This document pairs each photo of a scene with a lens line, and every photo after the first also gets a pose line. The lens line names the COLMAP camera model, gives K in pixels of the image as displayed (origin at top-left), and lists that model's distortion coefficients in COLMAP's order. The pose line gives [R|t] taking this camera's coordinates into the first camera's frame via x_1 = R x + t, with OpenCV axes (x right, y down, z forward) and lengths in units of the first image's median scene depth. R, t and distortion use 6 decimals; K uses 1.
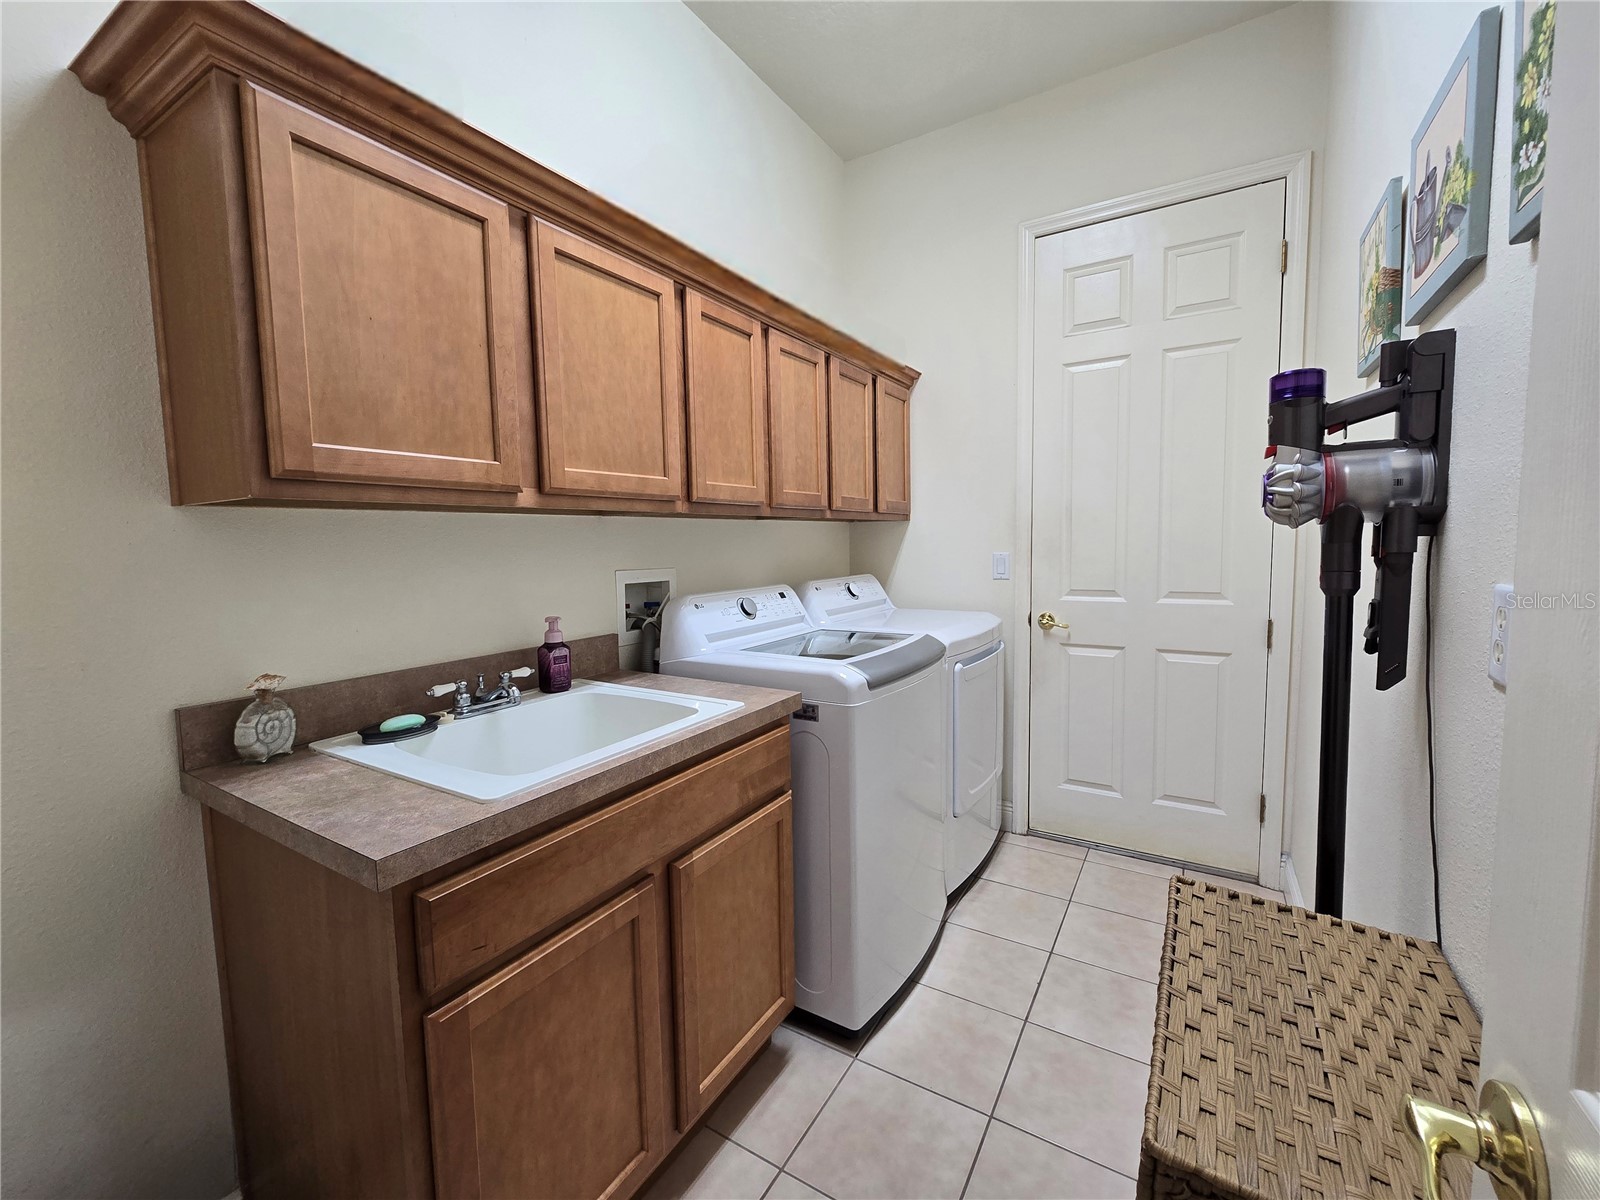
lens RADIAL K [[656.8, 0, 803.6], [0, 656.8, 590.8], [0, 0, 1]] dist [0.000092, -0.000294]
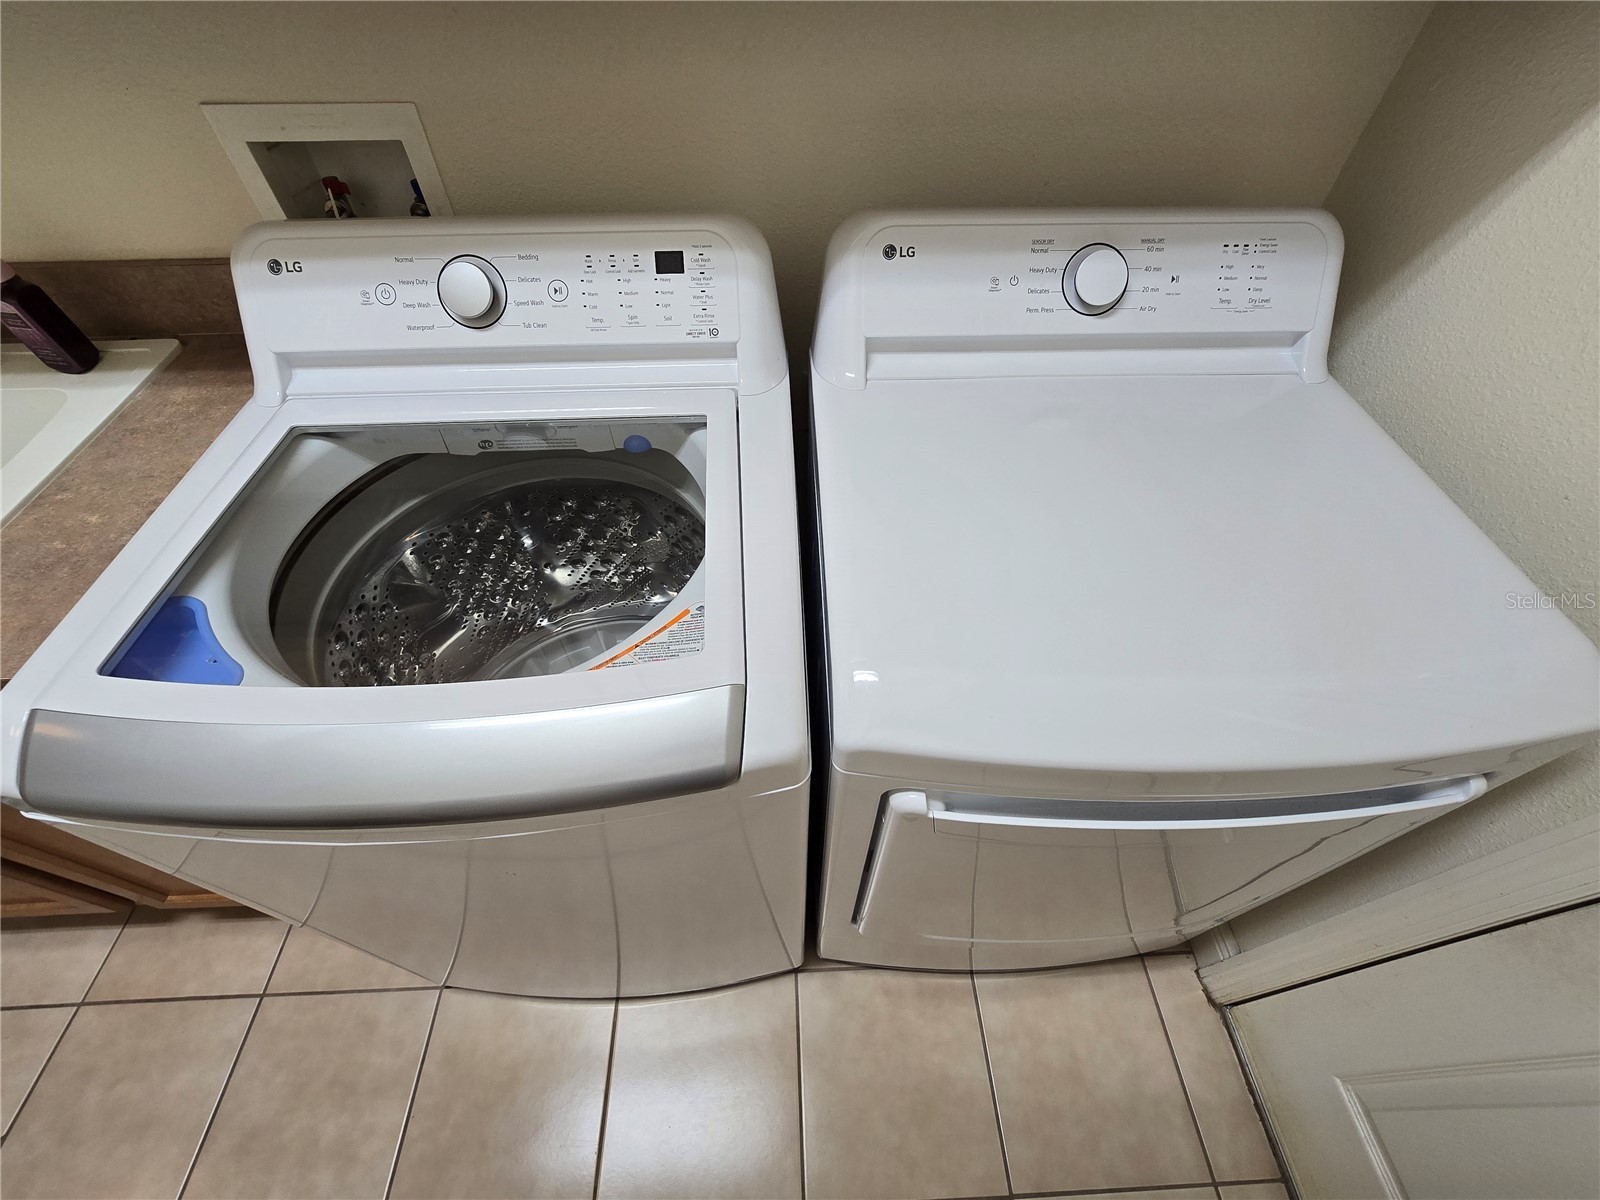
lens RADIAL K [[656.8, 0, 803.6], [0, 656.8, 590.8], [0, 0, 1]] dist [0.000092, -0.000294]
pose [[0.553385, 0.653472, -0.516469, 0.262310], [-0.074469, 0.656399, 0.750729, -0.127866], [0.829590, -0.376981, 0.411905, 0.783551]]
